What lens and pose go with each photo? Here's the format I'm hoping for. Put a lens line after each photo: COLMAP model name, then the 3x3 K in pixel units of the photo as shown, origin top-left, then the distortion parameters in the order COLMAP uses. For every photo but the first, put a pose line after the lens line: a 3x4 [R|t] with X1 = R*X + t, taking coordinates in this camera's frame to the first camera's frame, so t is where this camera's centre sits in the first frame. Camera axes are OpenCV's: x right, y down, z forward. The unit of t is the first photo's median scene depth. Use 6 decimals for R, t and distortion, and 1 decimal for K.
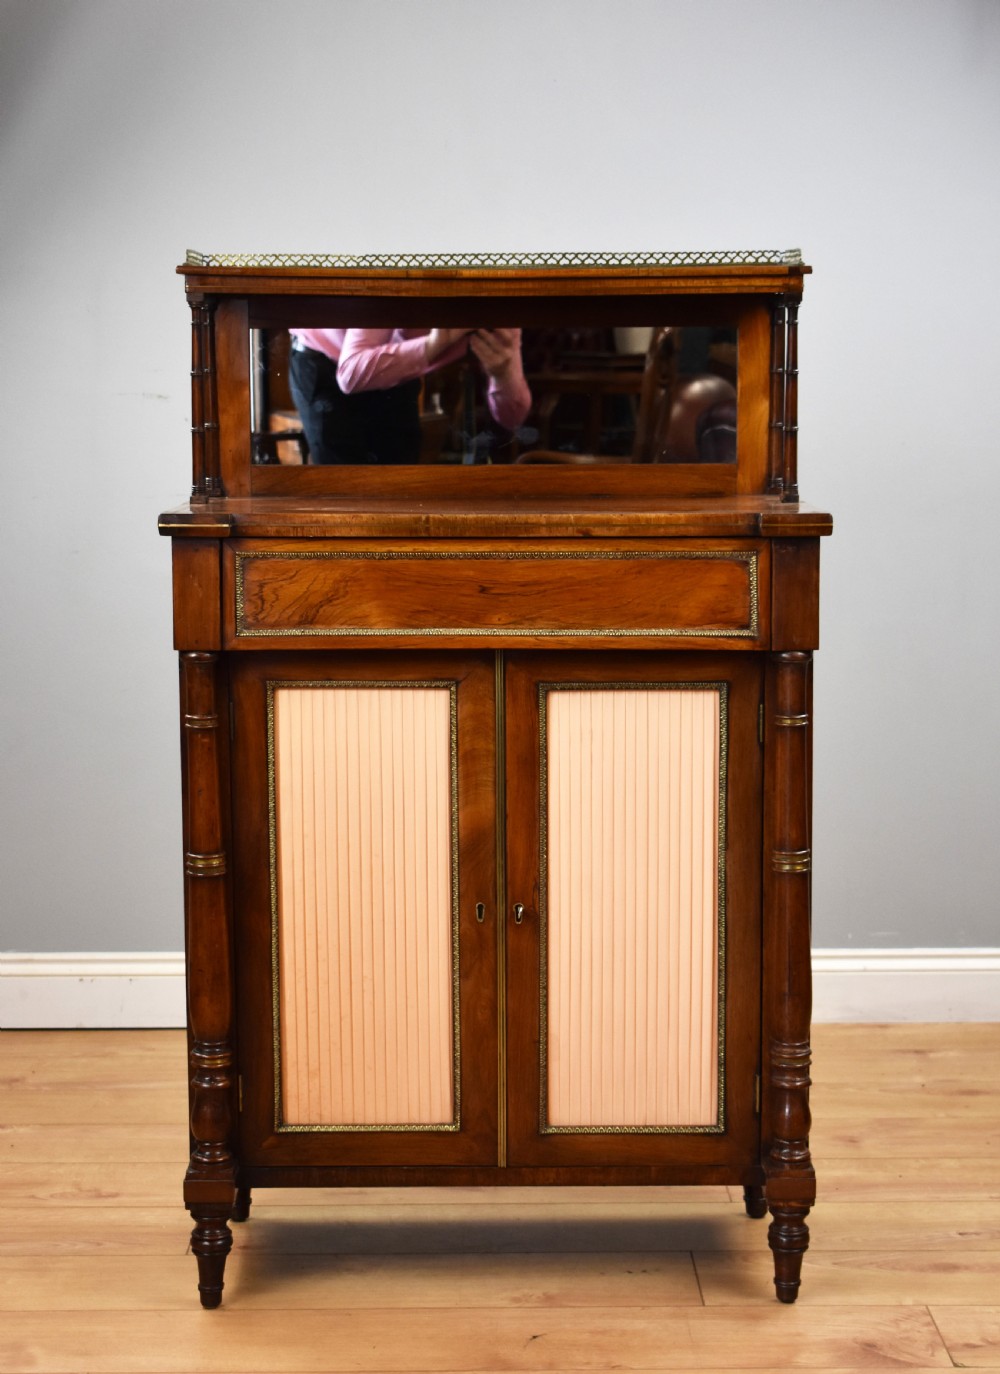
lens RADIAL K [[4914.4, 0, 539.9], [0, 4914.4, 736.8], [0, 0, 1]] dist [0.132609, 0.000000]
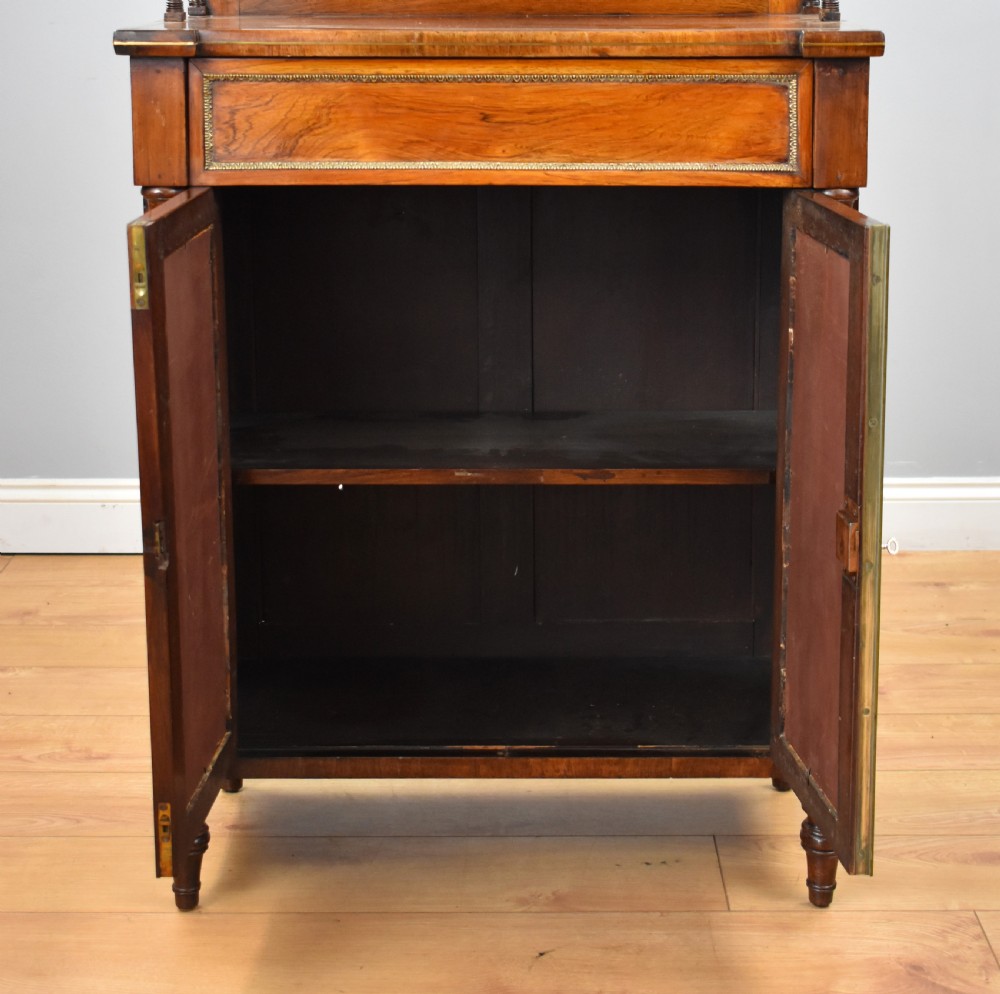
lens RADIAL K [[3354.4, 0, 530.1], [0, 3354.4, 415.9], [0, 0, 1]] dist [-0.036704, 0.000000]
pose [[0.999856, 0.003949, -0.016530, 0.006516], [-0.002969, 0.998258, 0.058917, -0.011765], [0.016734, -0.058860, 0.998126, 0.391570]]
